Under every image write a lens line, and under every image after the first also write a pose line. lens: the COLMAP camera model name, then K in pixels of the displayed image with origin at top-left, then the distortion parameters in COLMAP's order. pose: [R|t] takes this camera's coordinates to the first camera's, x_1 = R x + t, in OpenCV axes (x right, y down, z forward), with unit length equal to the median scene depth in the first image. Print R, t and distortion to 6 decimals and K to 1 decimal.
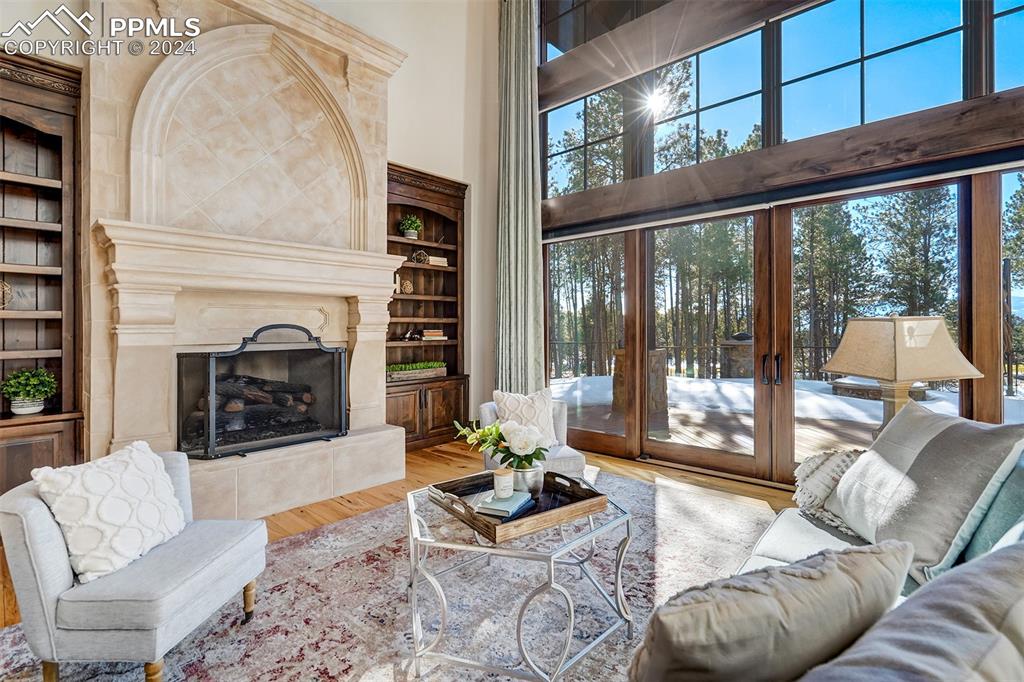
lens RADIAL K [[470.1, 0, 509.0], [0, 470.1, 336.0], [0, 0, 1]] dist [0.001519, -0.000069]
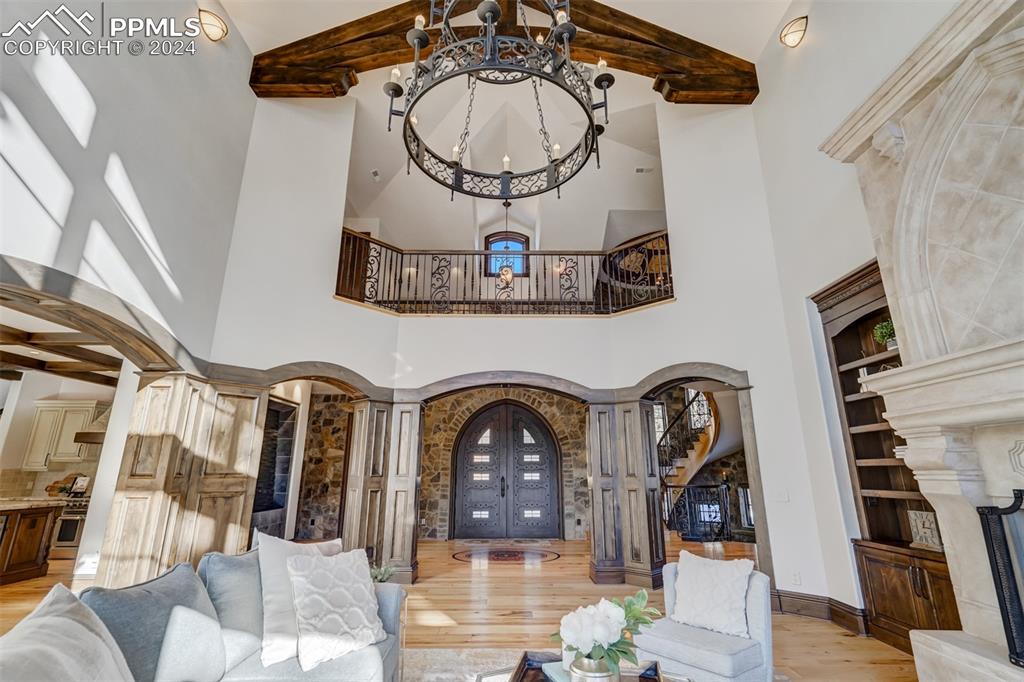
lens RADIAL K [[470.1, 0, 509.0], [0, 470.1, 336.0], [0, 0, 1]] dist [0.001519, -0.000069]
pose [[-0.715215, -0.194626, -0.671259, 0.459408], [-0.013630, 0.964146, -0.265023, -0.021040], [0.698772, -0.180399, -0.692224, 0.979411]]
